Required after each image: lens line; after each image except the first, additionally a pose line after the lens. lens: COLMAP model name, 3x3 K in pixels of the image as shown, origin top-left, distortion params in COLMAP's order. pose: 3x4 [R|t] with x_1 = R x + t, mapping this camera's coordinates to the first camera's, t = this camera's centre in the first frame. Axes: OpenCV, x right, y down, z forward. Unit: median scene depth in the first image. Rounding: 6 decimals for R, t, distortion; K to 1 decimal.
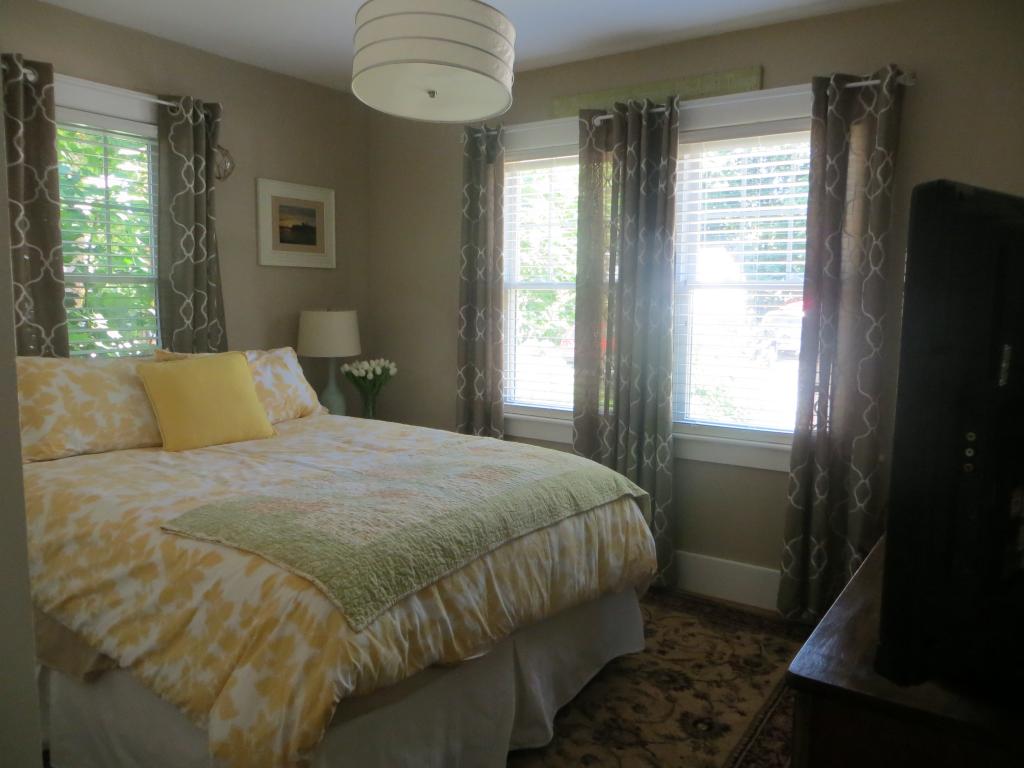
lens RADIAL K [[768.8, 0, 507.9], [0, 768.8, 384.0], [0, 0, 1]] dist [-0.028944, -0.008058]
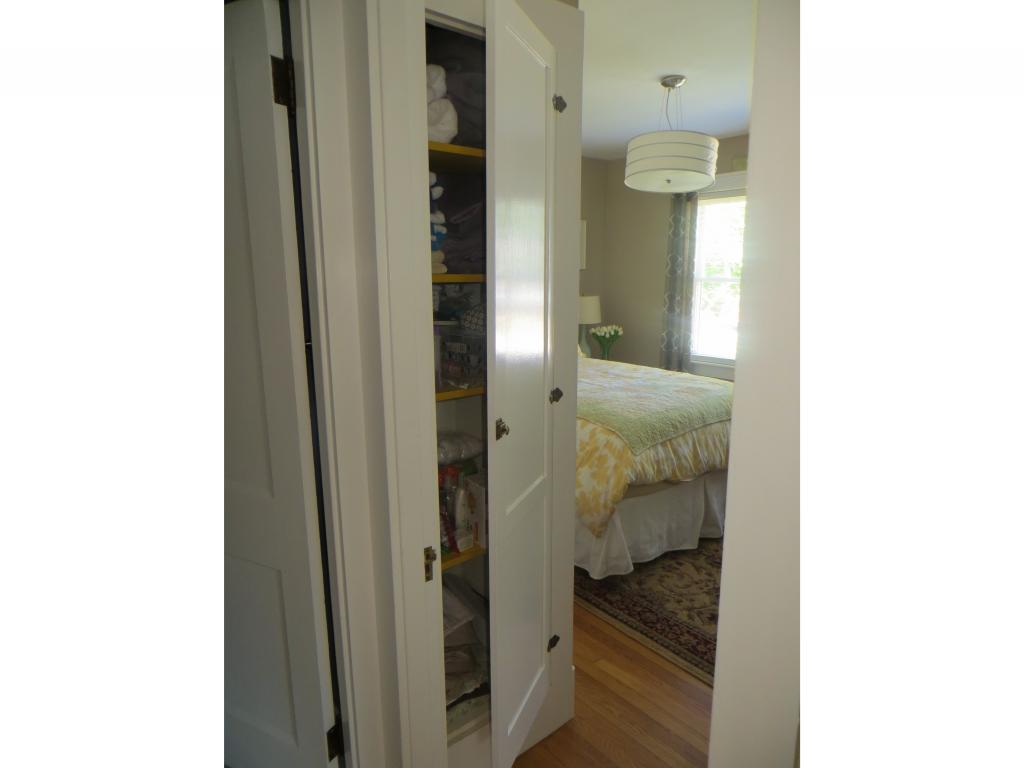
lens RADIAL K [[581.2, 0, 510.4], [0, 581.2, 380.4], [0, 0, 1]] dist [-0.003136, -0.000335]
pose [[0.963290, 0.035449, -0.266112, -0.083533], [-0.017407, 0.997405, 0.069852, 0.003785], [0.267898, -0.062655, 0.961408, -0.499244]]
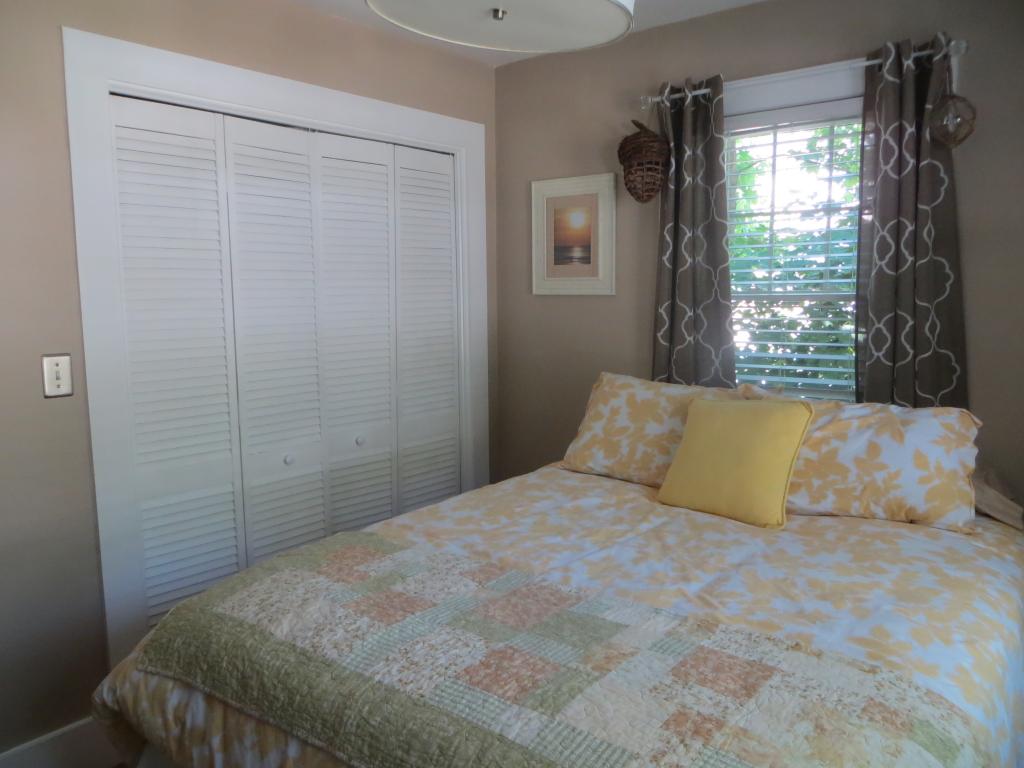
lens RADIAL K [[768.8, 0, 511.9], [0, 768.8, 380.9], [0, 0, 1]] dist [-0.028944, -0.008058]
pose [[-0.067365, 0.109568, -0.991694, 0.573256], [-0.100886, 0.988109, 0.116025, -0.177427], [0.992615, 0.107864, -0.055510, 1.166335]]
